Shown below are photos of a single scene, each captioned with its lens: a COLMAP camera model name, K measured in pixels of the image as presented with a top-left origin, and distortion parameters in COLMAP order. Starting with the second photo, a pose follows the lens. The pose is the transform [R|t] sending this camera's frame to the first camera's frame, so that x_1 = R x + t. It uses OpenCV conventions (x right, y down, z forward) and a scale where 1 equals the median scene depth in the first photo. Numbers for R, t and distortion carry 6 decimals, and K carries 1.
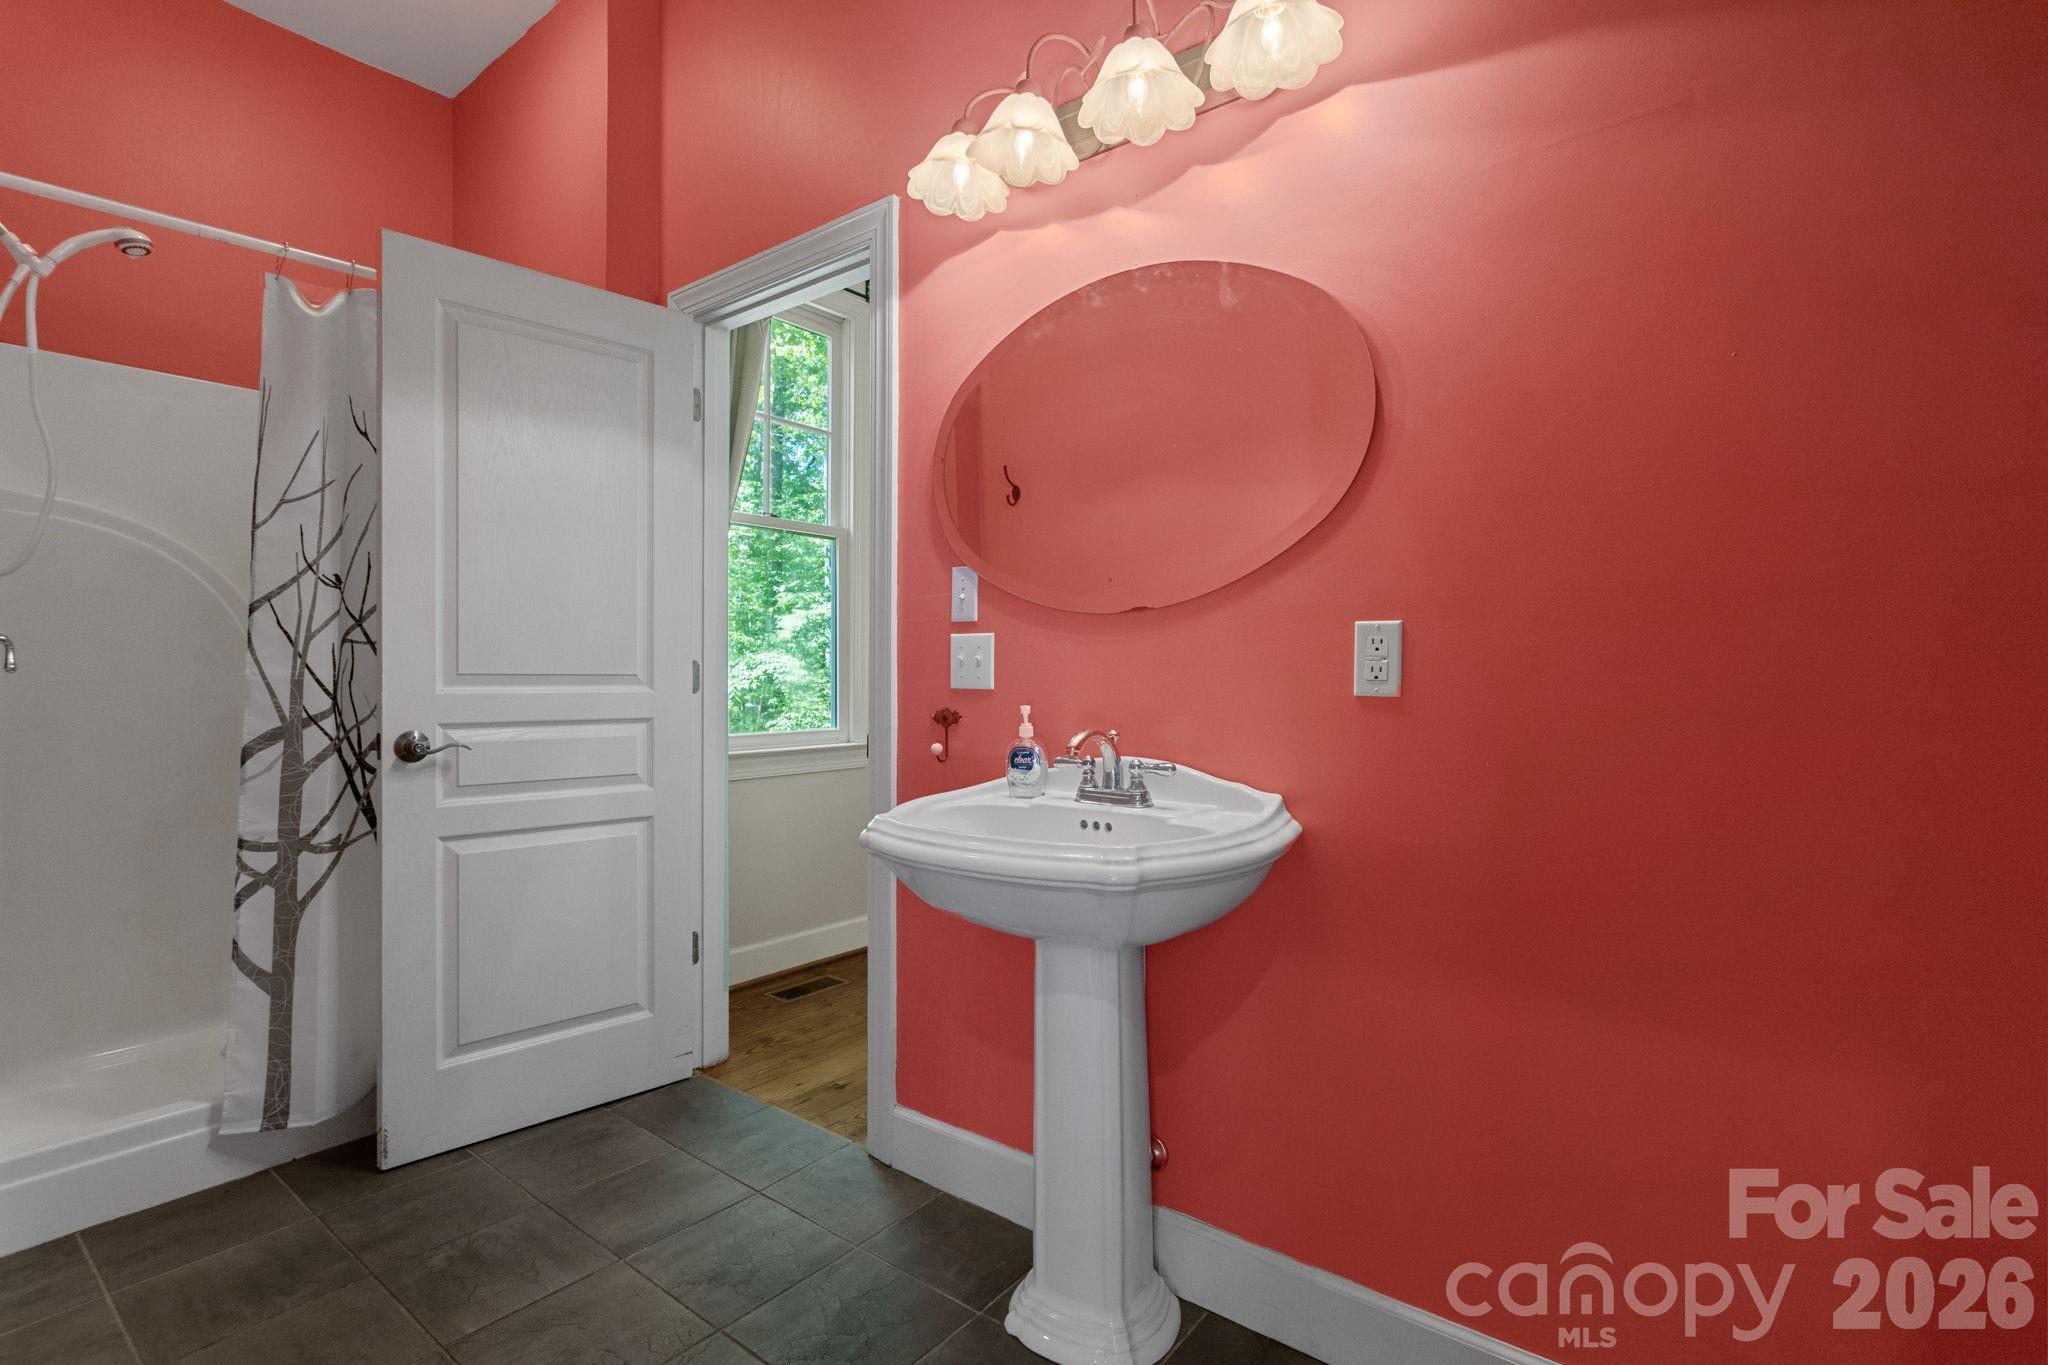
lens RADIAL K [[971.4, 0, 1029.2], [0, 971.4, 686.7], [0, 0, 1]] dist [0.000267, 0.000470]
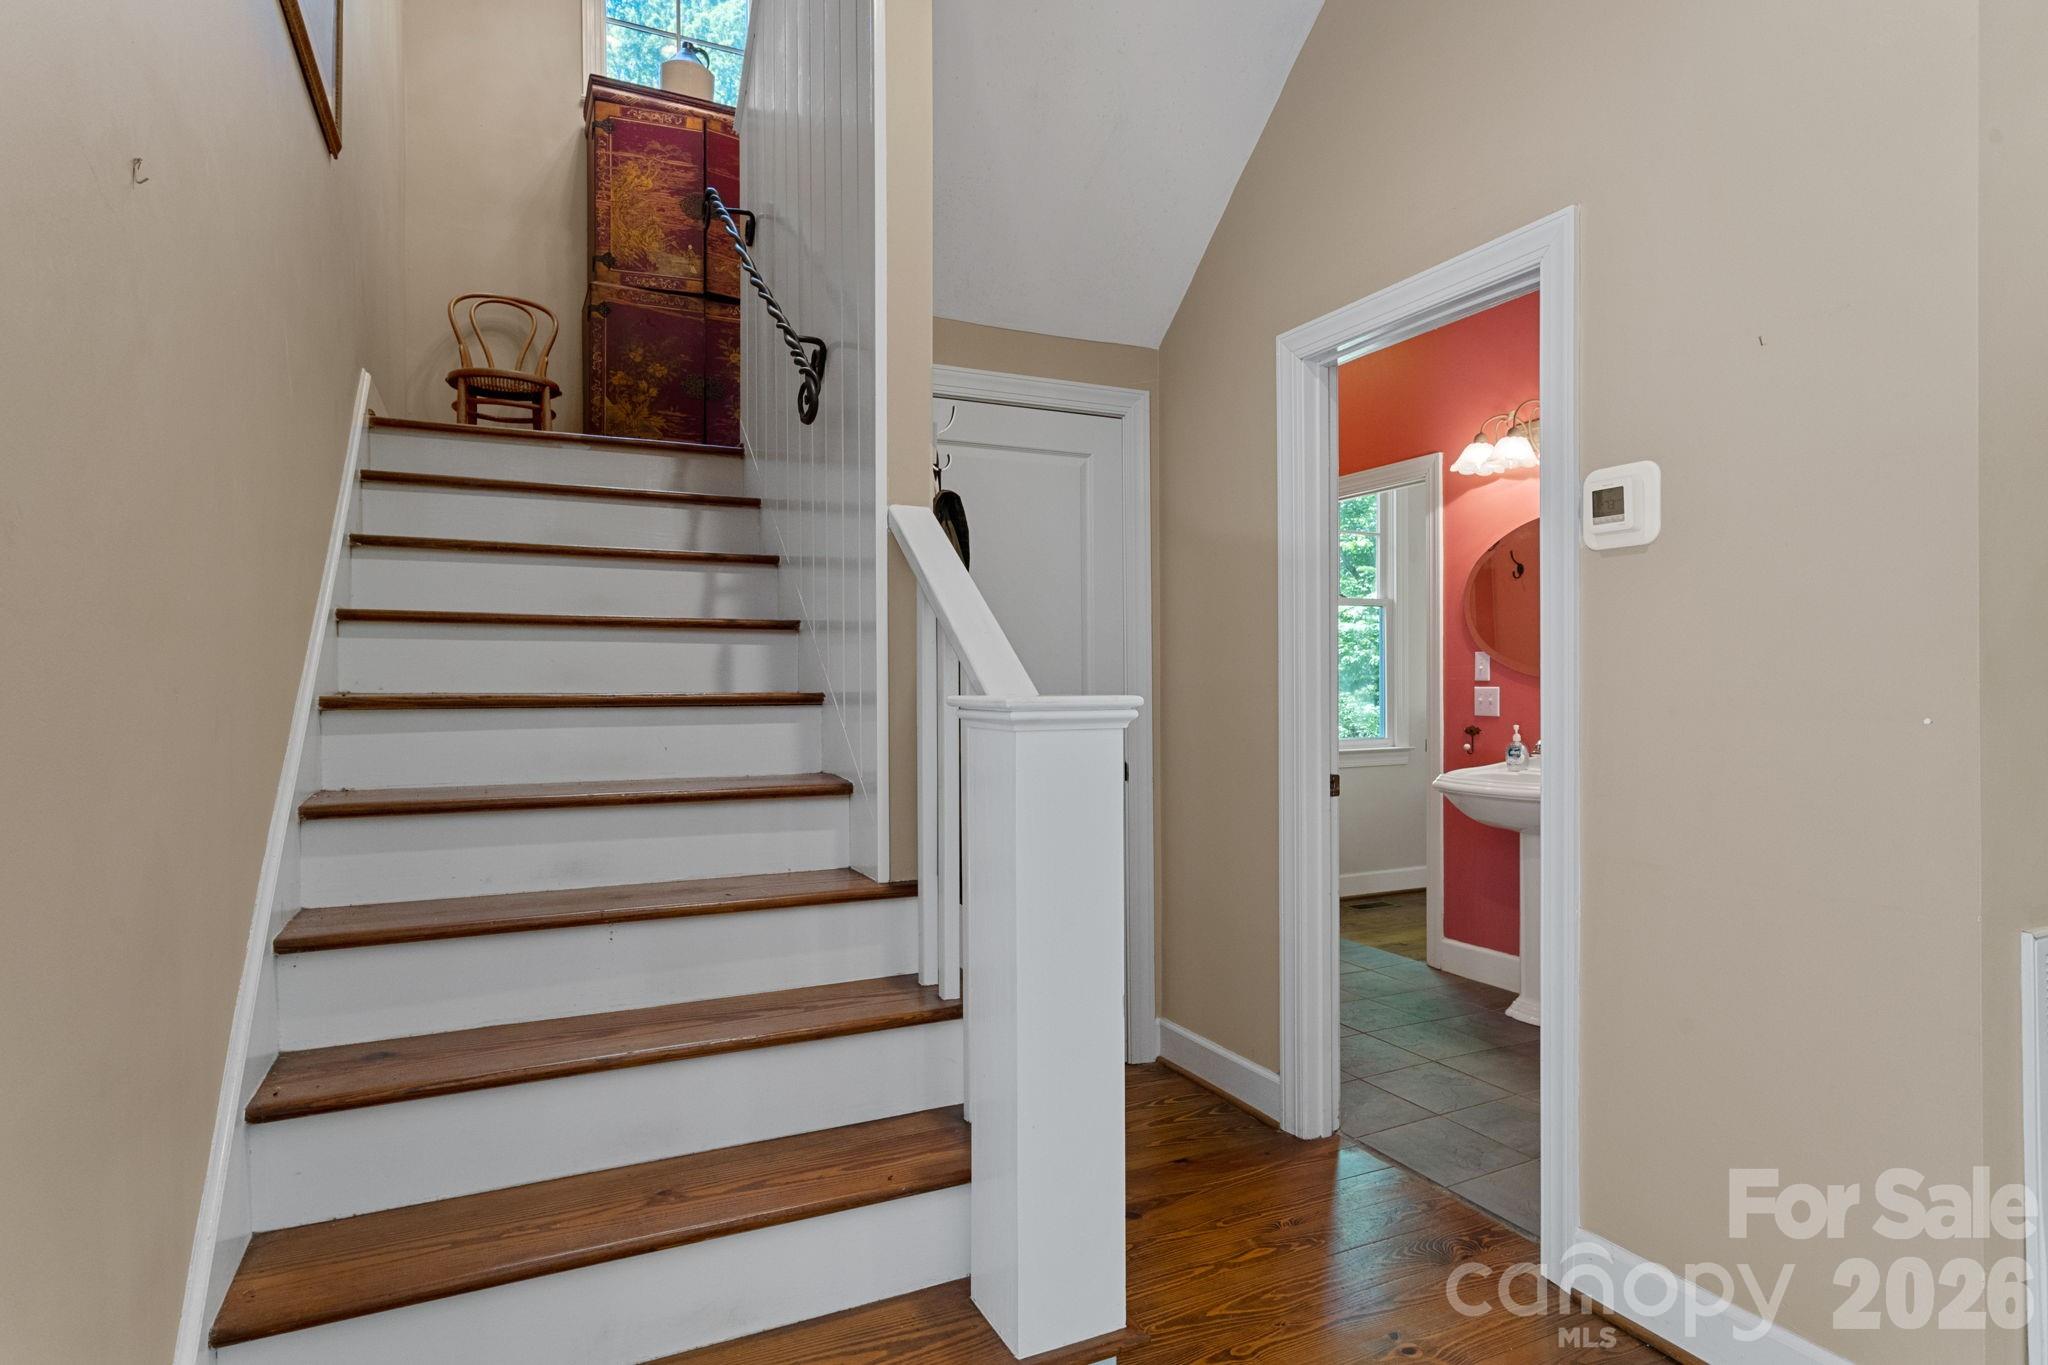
lens RADIAL K [[1100.2, 0, 1020.1], [0, 1100.2, 689.6], [0, 0, 1]] dist [-0.001965, -0.000712]
pose [[0.896388, -0.005633, -0.443235, 0.077467], [0.004156, 0.999982, -0.004303, -0.043969], [0.443251, 0.002015, 0.896395, -1.346753]]
